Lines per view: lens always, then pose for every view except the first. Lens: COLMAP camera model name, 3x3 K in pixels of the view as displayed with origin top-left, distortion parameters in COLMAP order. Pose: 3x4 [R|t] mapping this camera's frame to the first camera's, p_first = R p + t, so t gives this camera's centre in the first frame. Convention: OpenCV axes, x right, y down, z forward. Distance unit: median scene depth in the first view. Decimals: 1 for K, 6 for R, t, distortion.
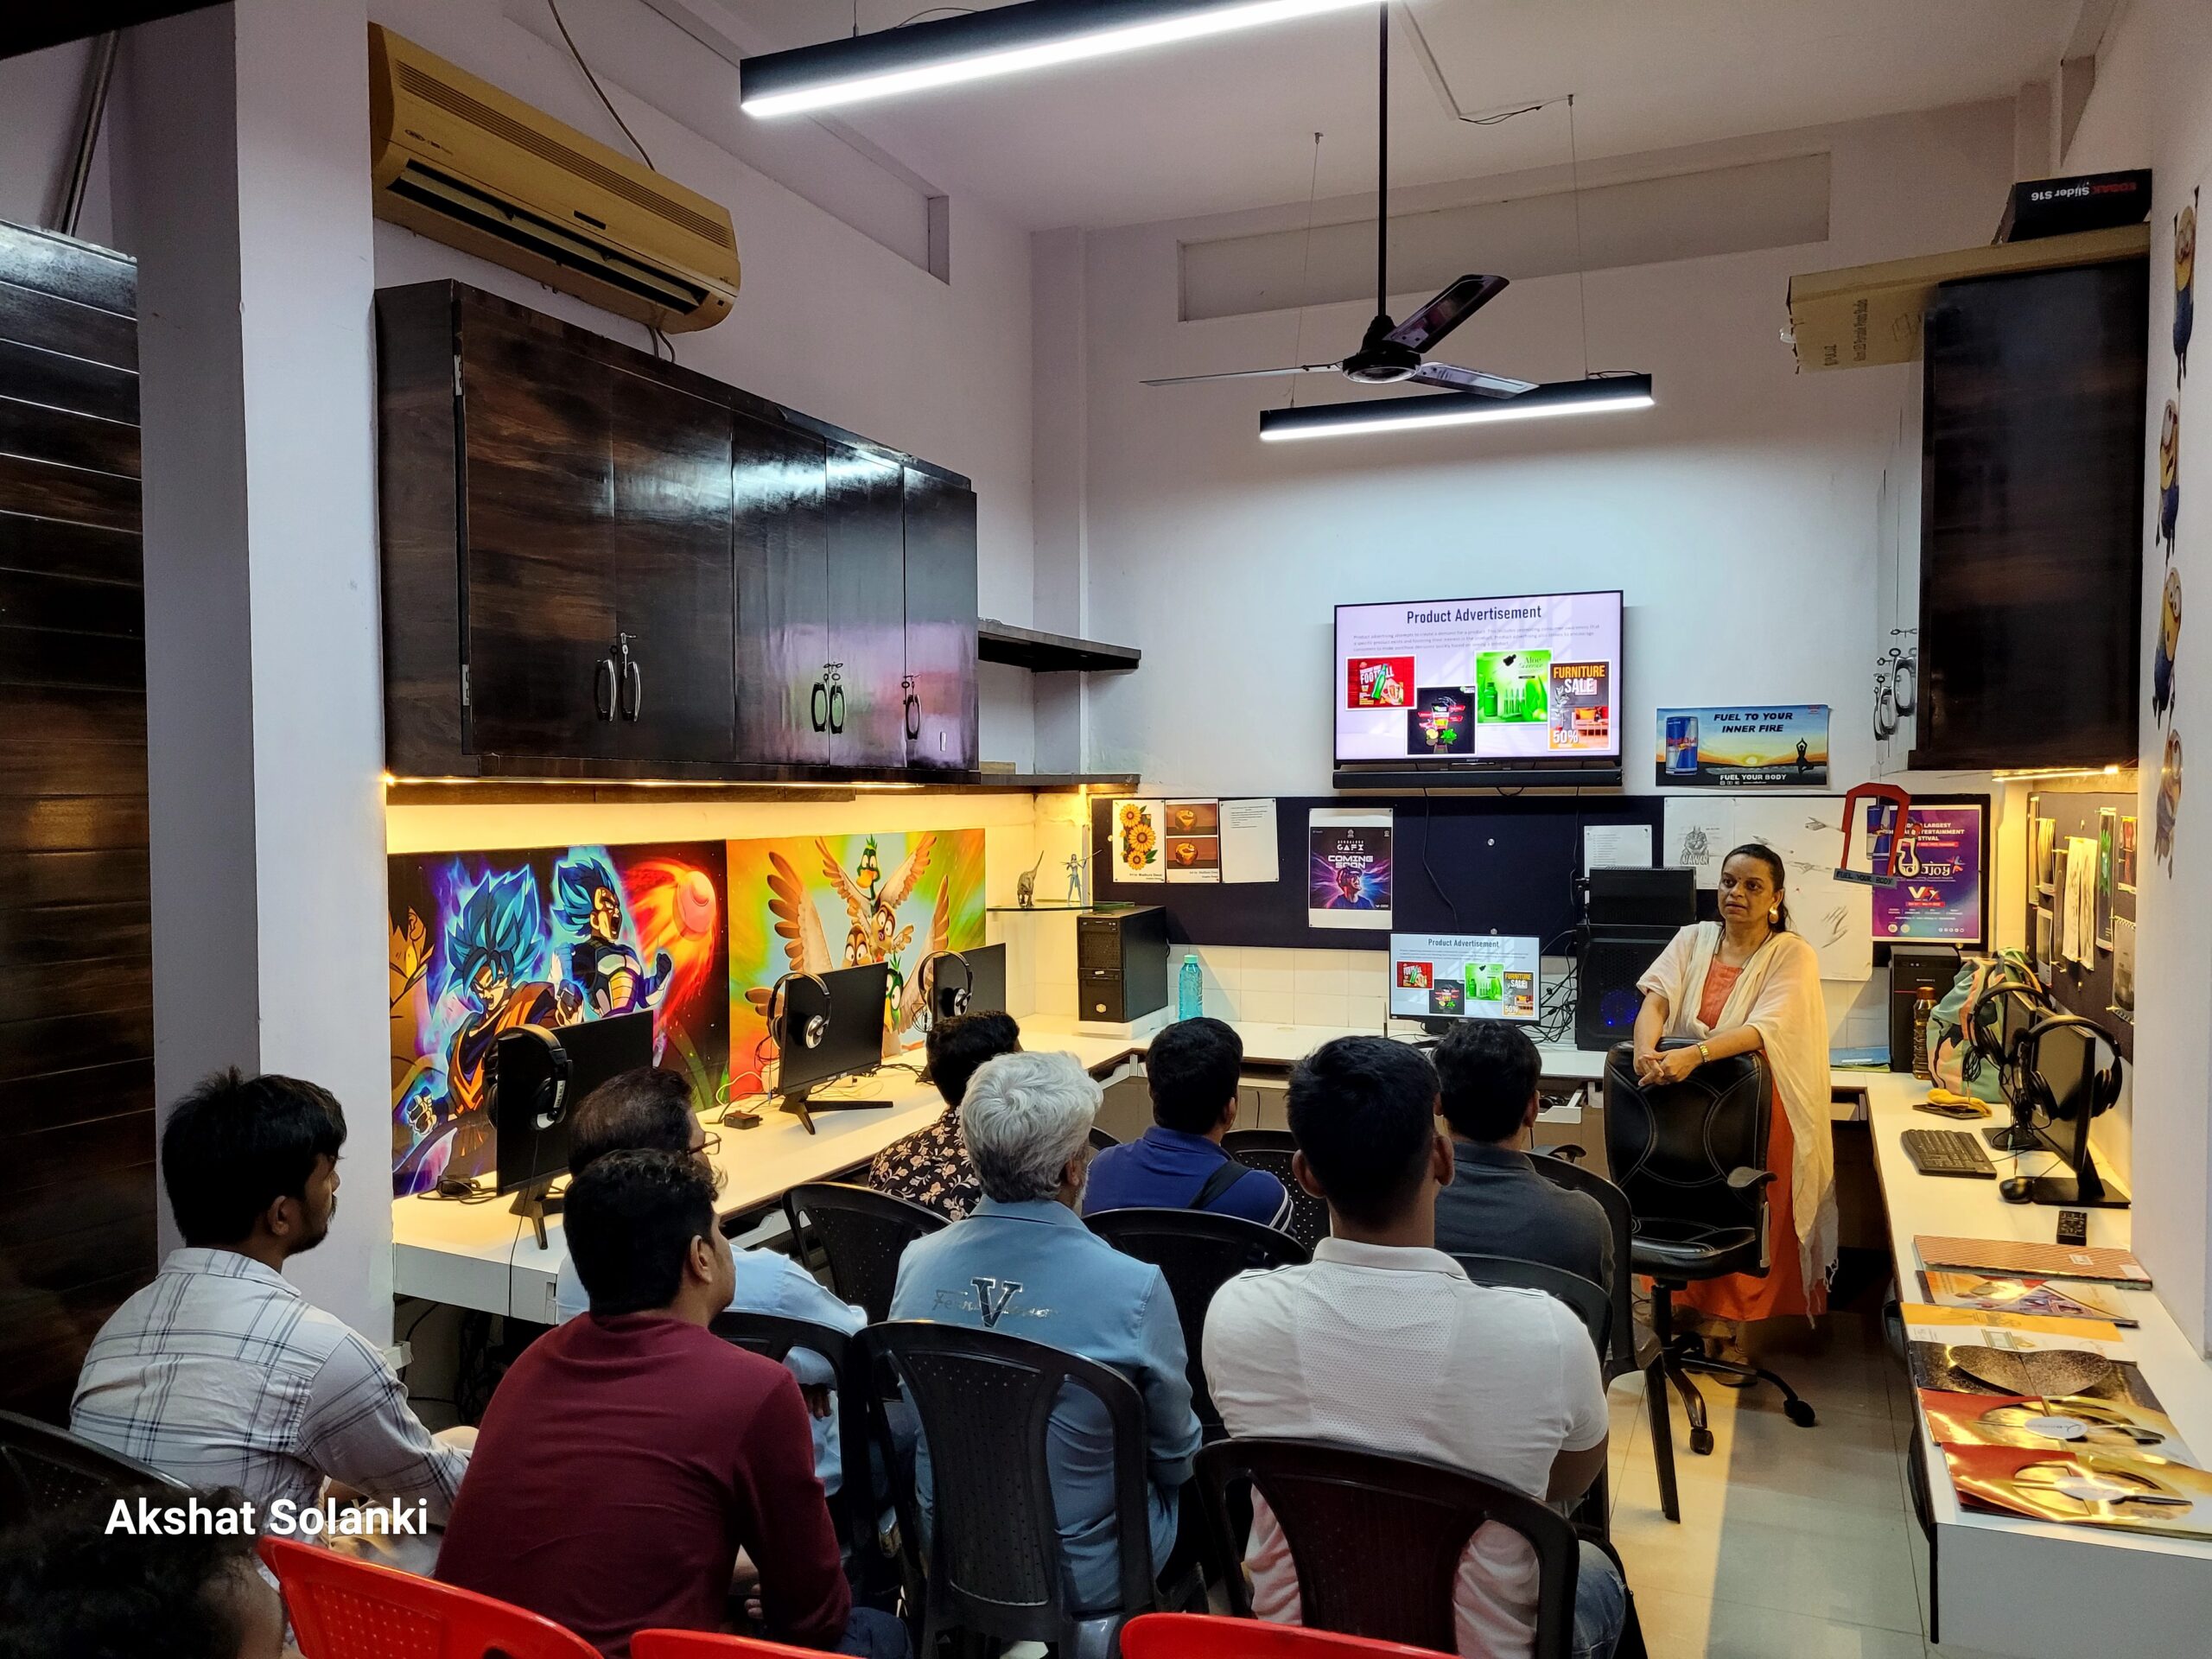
lens RADIAL K [[1665.6, 0, 1084.5], [0, 1665.6, 845.8], [0, 0, 1]] dist [0.038590, -0.031807]
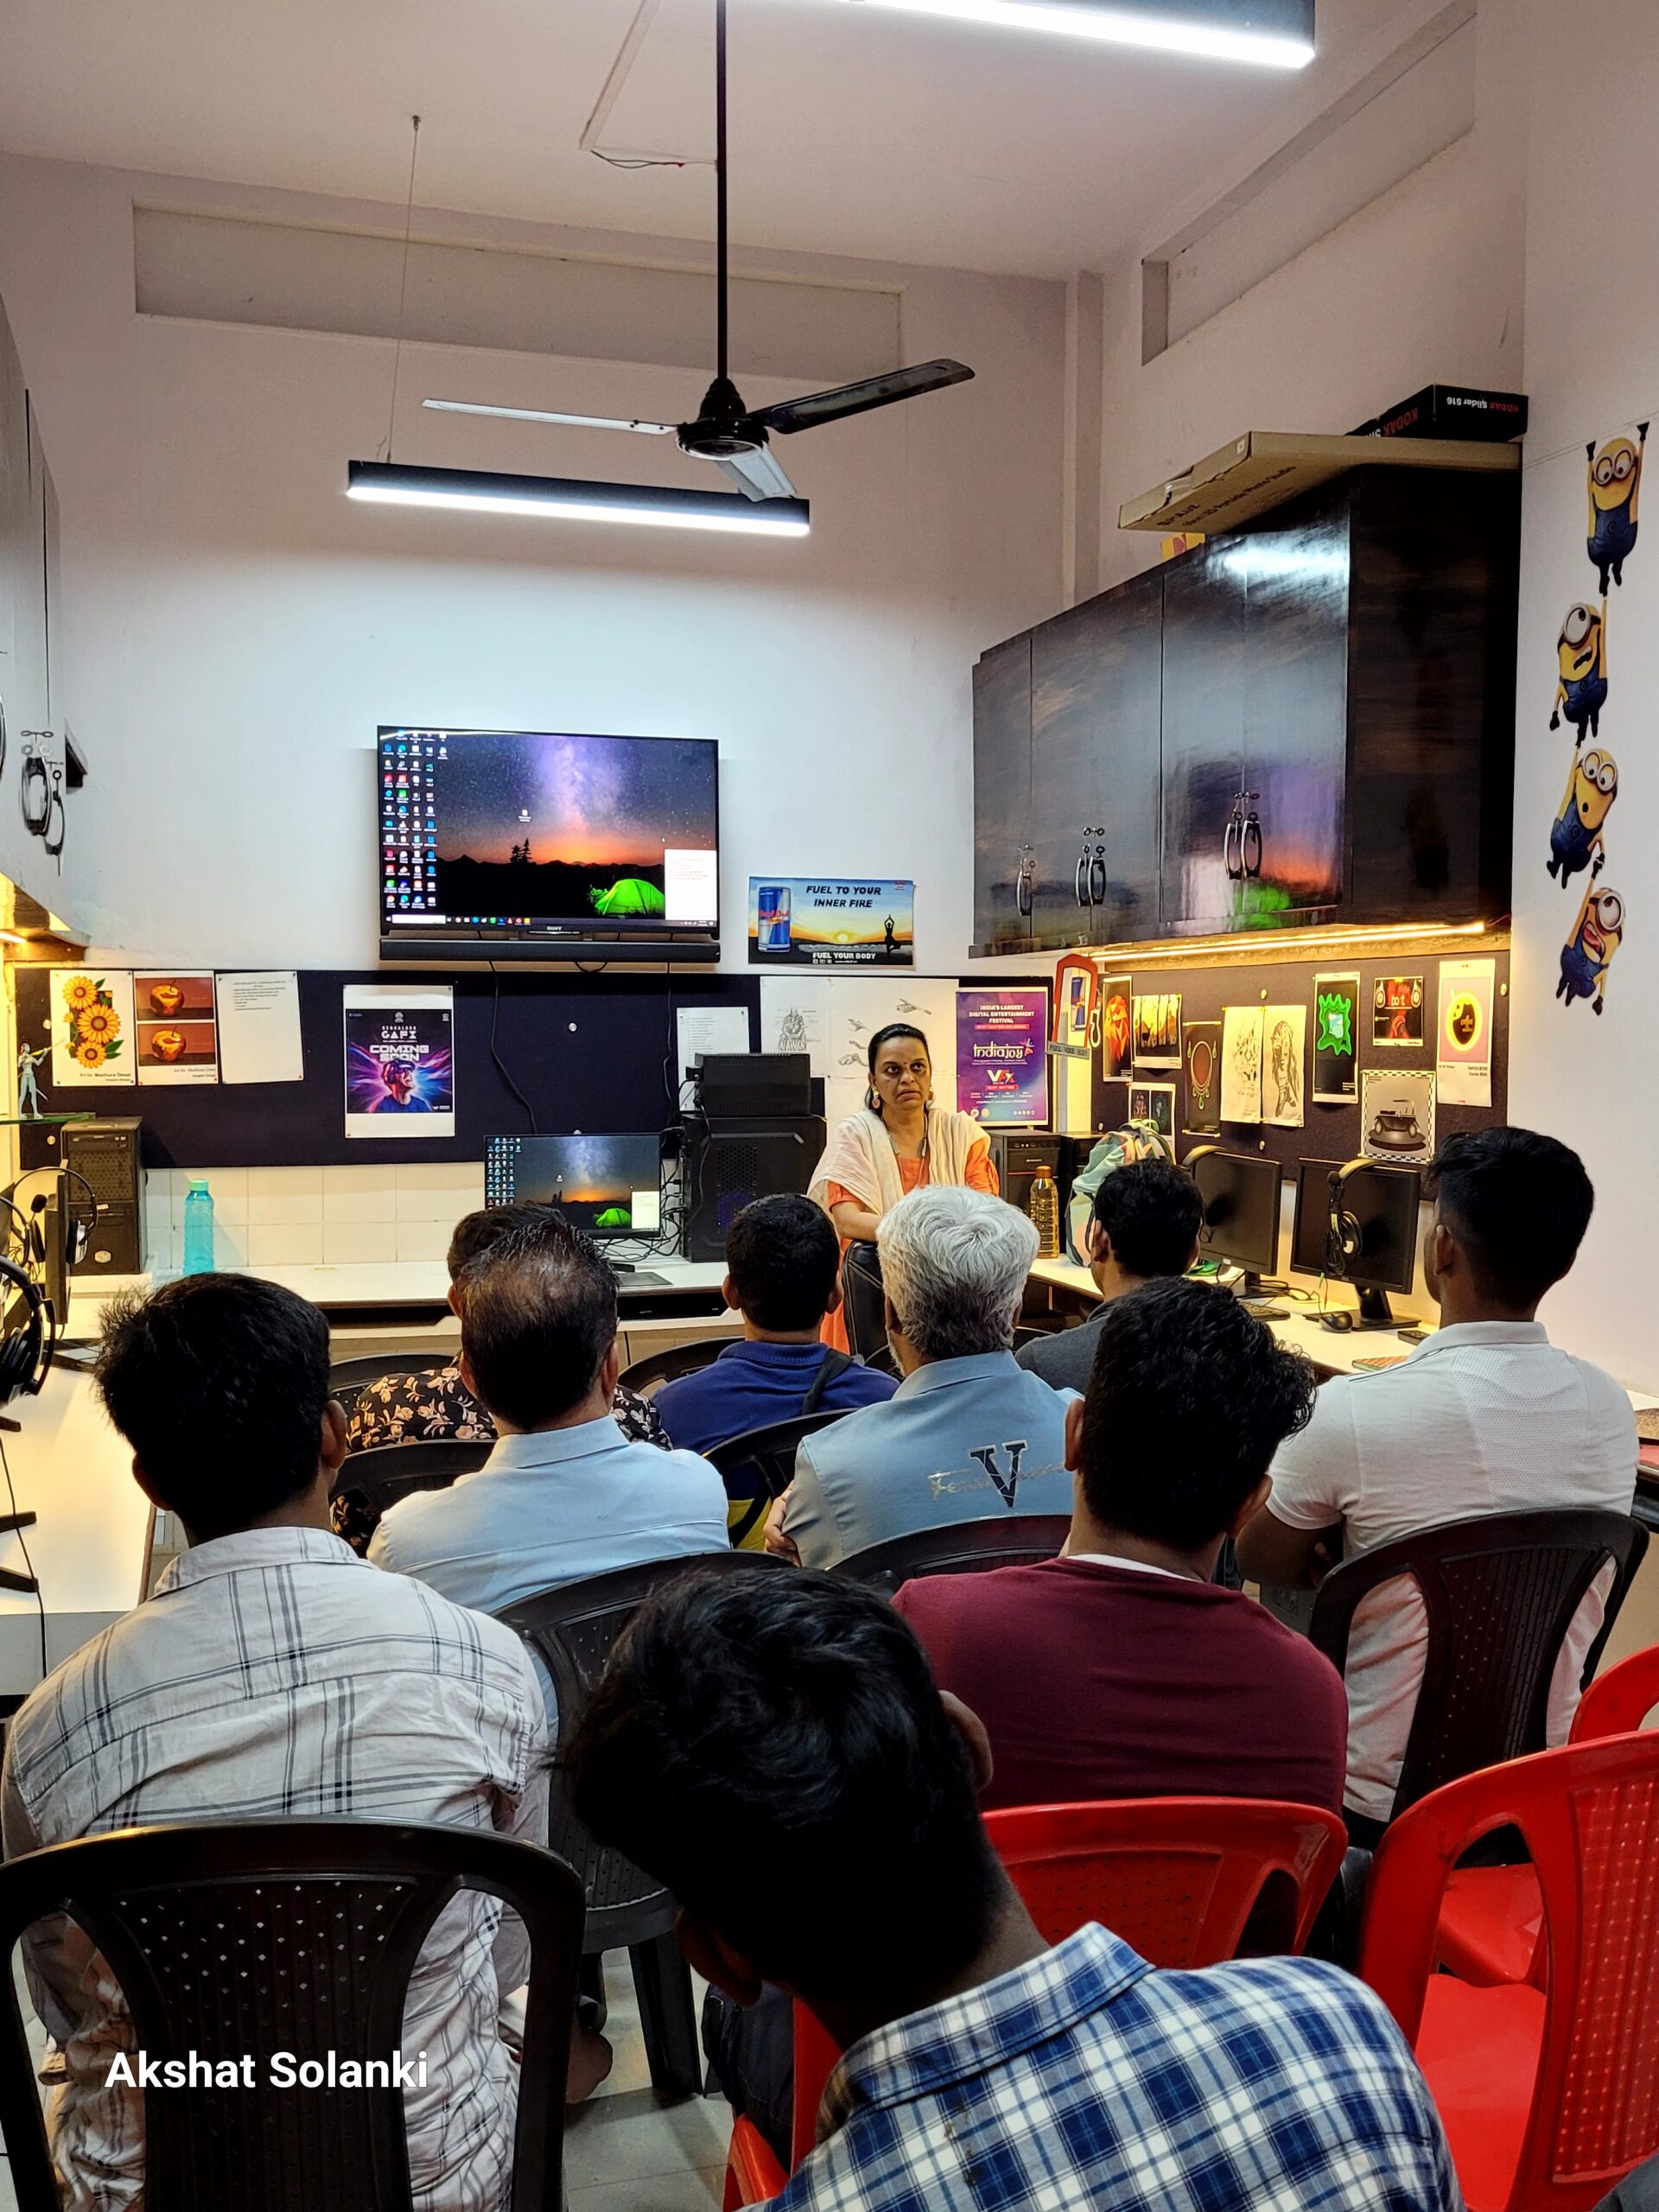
lens RADIAL K [[2082.7, 0, 880.9], [0, 2082.7, 1137.3], [0, 0, 1]] dist [0.027796, 0.000000]
pose [[0.767136, -0.029520, 0.640805, -0.347178], [0.015208, 0.999497, 0.027838, 0.029454], [-0.641305, -0.011610, 0.767198, 0.104258]]
